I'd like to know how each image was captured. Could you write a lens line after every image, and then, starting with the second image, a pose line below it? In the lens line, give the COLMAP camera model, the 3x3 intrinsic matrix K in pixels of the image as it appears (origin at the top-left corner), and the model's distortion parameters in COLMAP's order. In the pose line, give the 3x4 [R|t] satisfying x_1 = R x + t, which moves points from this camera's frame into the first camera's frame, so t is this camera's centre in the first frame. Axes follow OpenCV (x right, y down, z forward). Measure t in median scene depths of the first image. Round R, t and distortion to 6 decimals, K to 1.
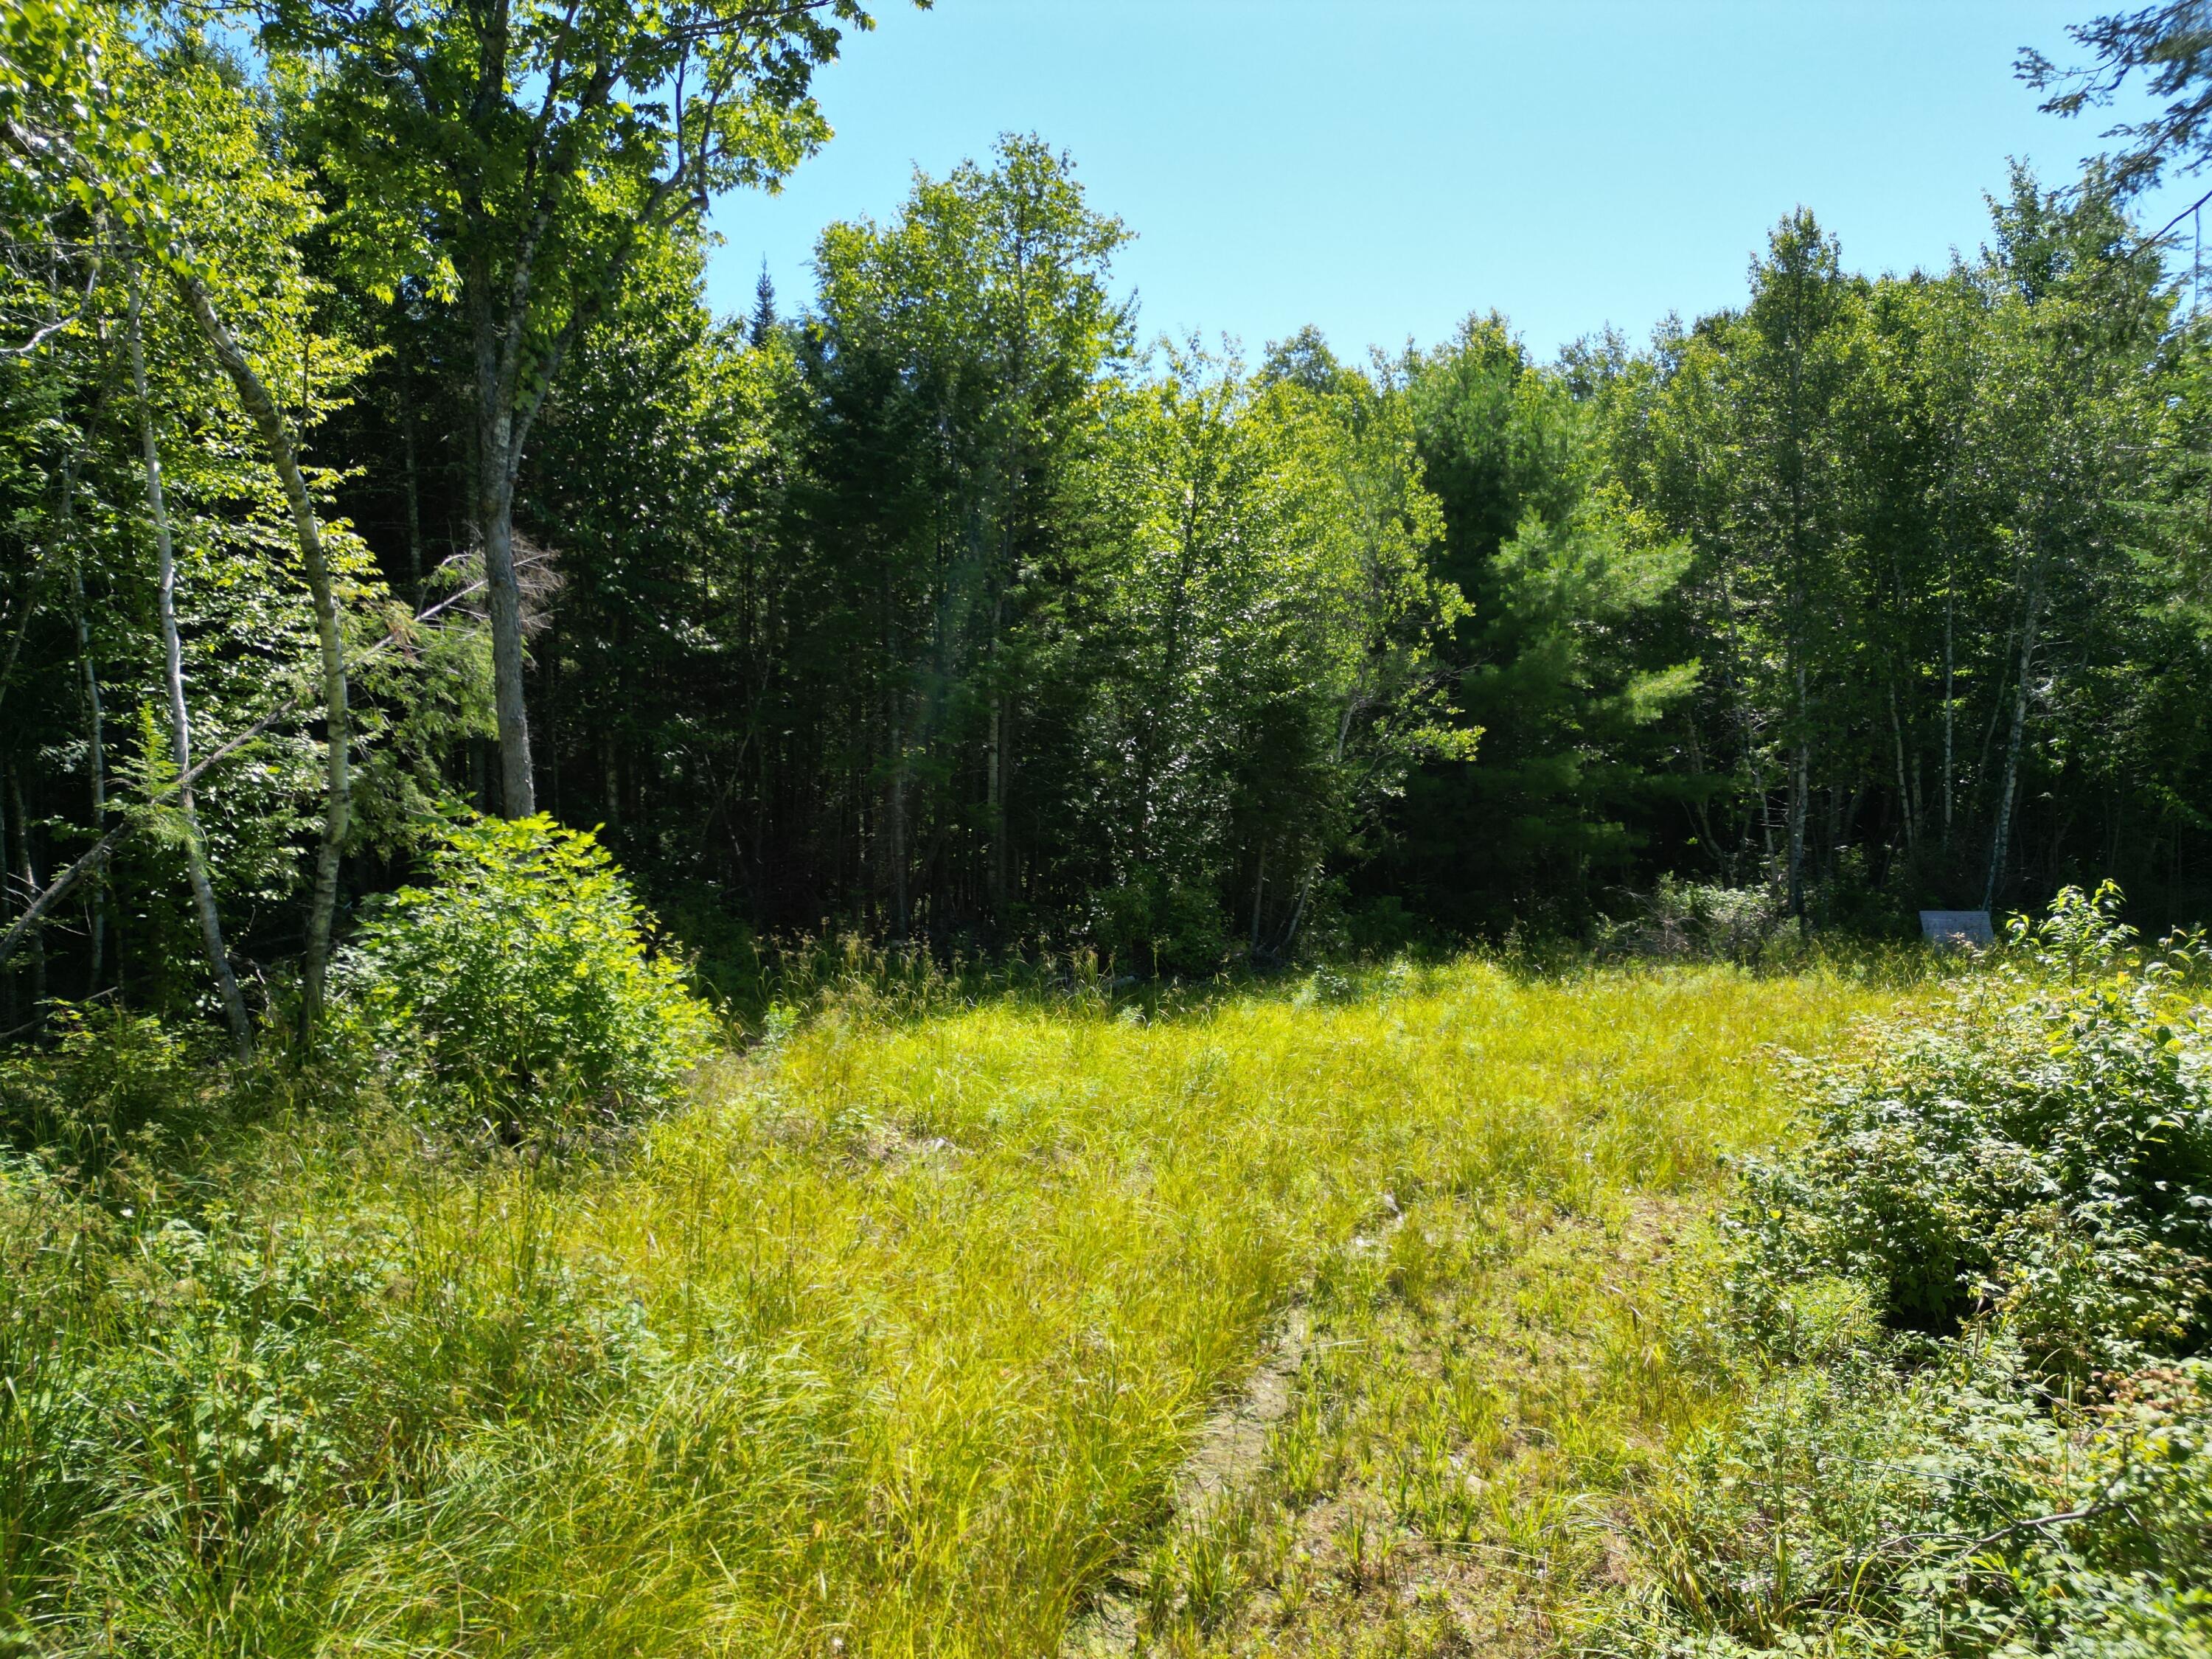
lens RADIAL K [[1531.5, 0, 1098.7], [0, 1531.5, 836.0], [0, 0, 1]] dist [0.054881, -0.054795]
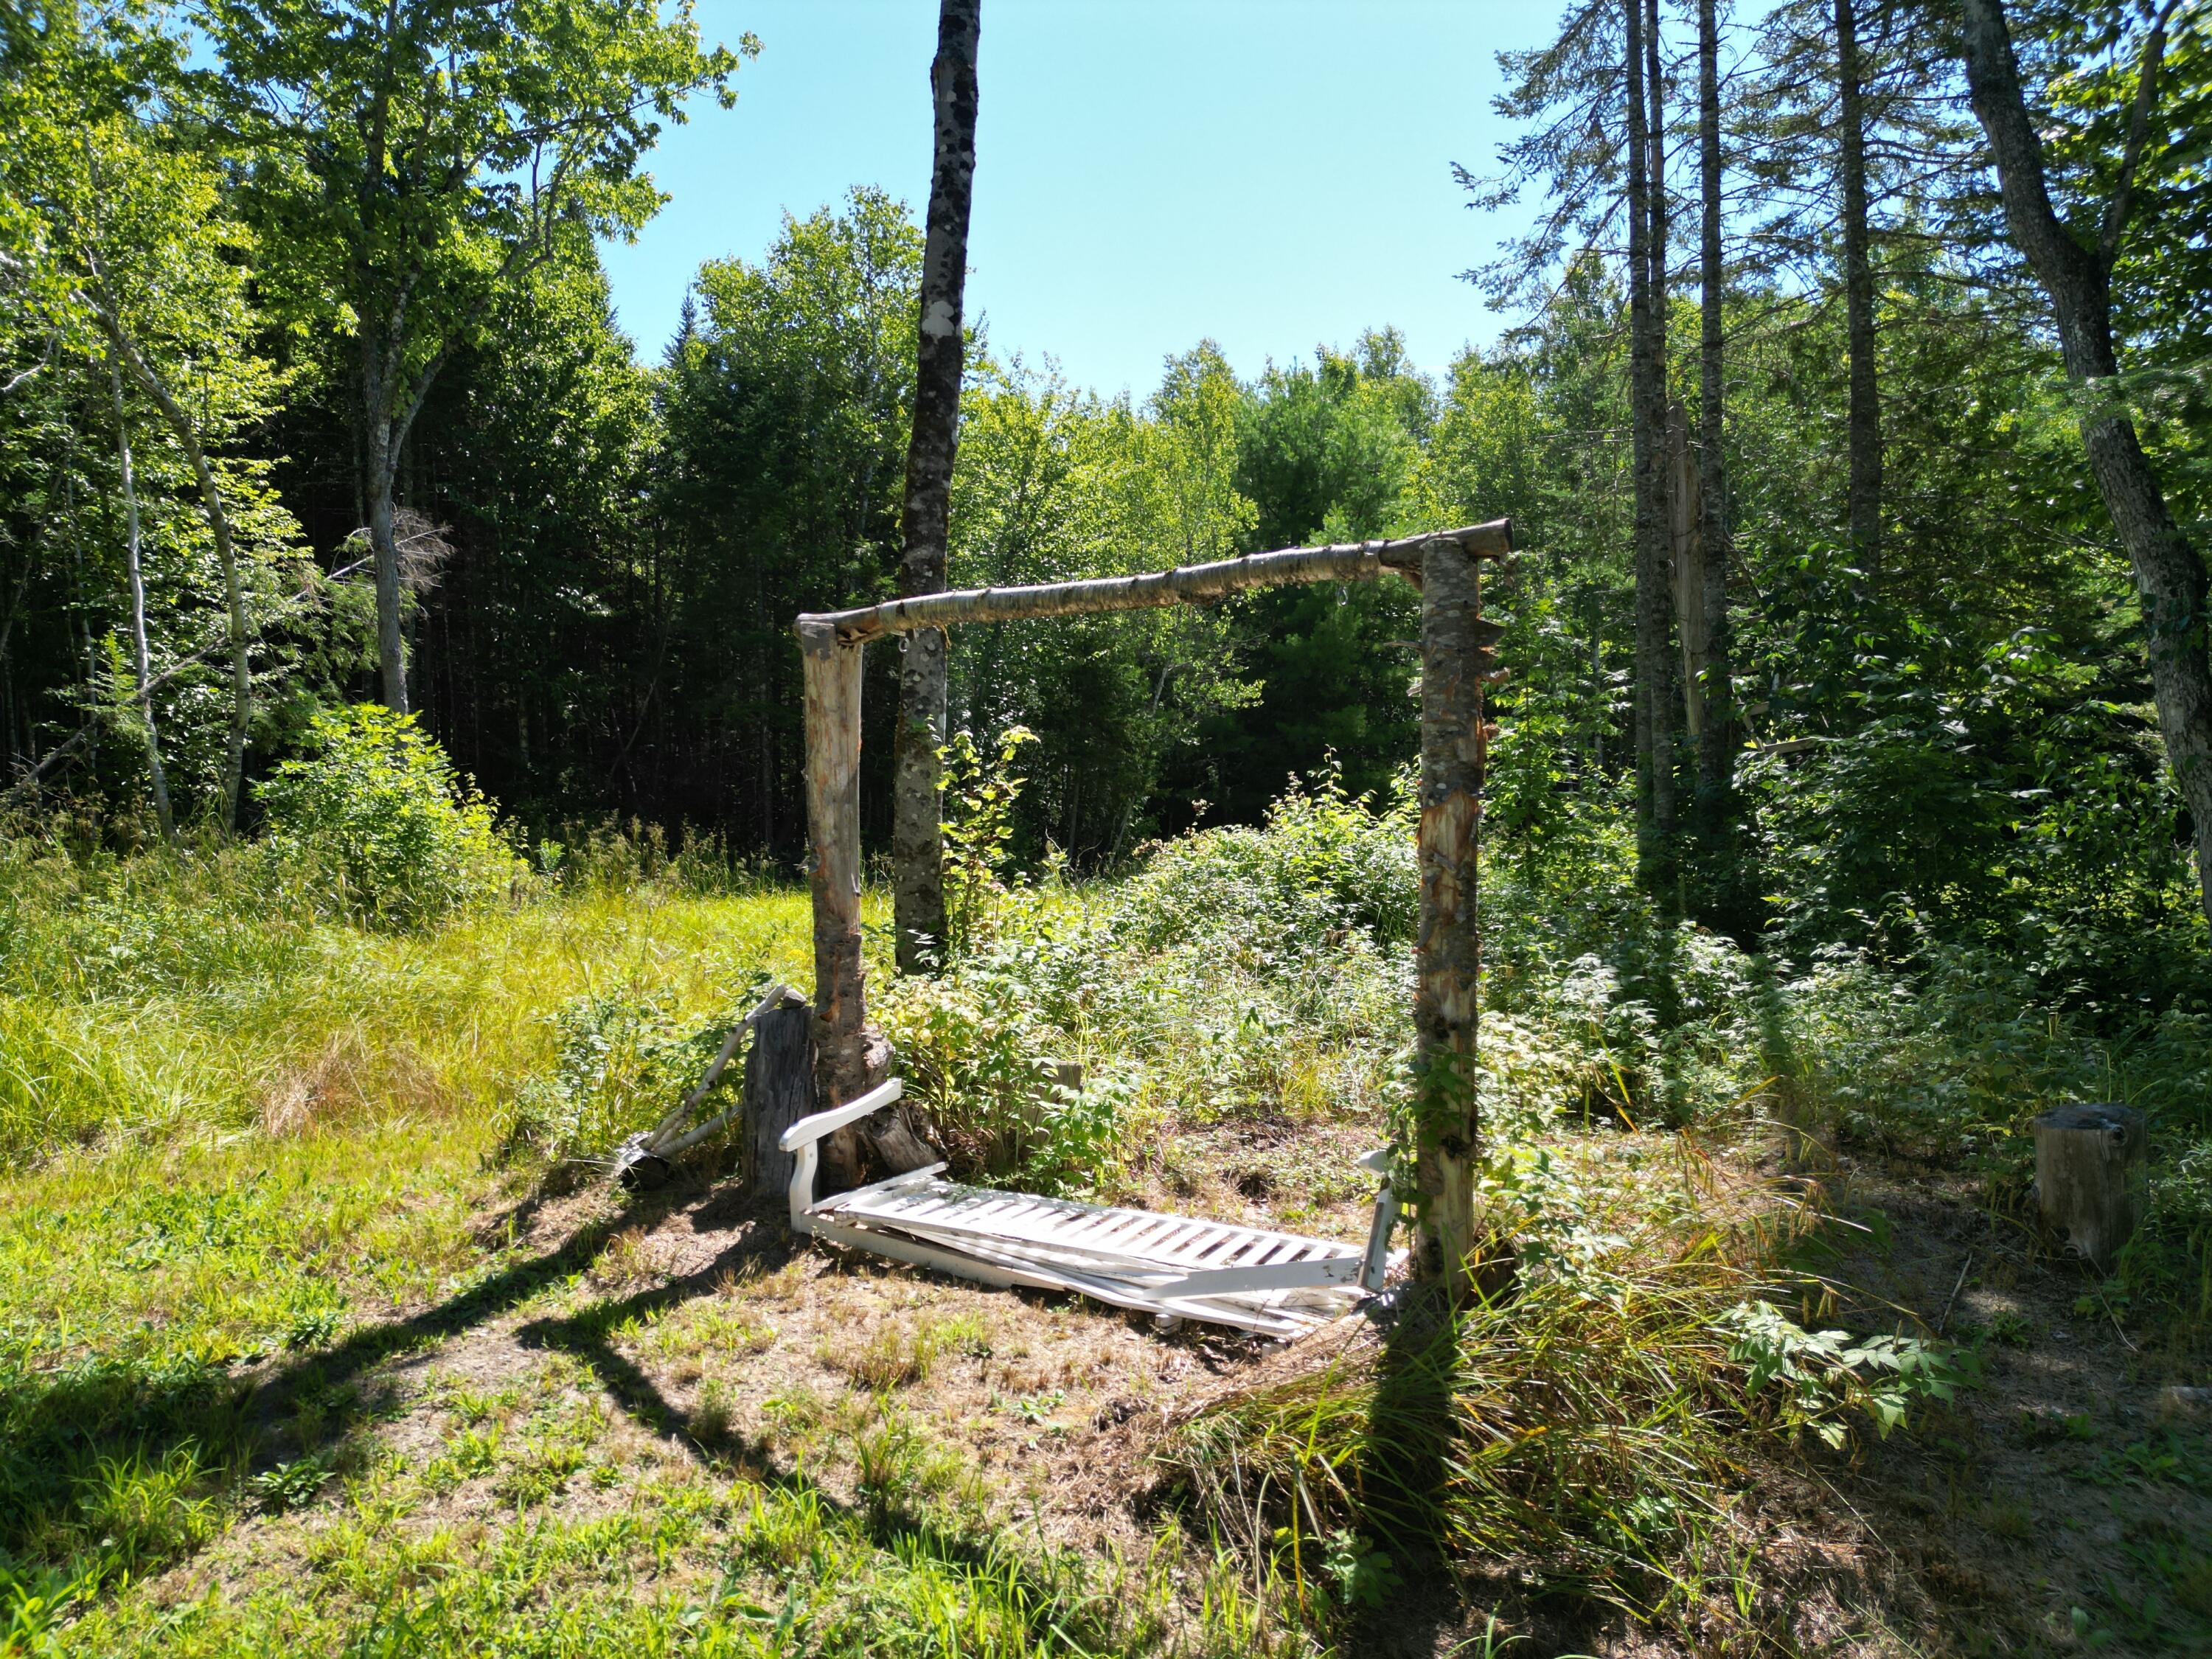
lens RADIAL K [[1531.5, 0, 1112.0], [0, 1531.5, 826.3], [0, 0, 1]] dist [0.054881, -0.054795]
pose [[0.999975, 0.002931, -0.006371, 0.222193], [-0.002982, 0.999964, -0.008003, 0.075989], [0.006347, 0.008022, 0.999948, -0.289723]]
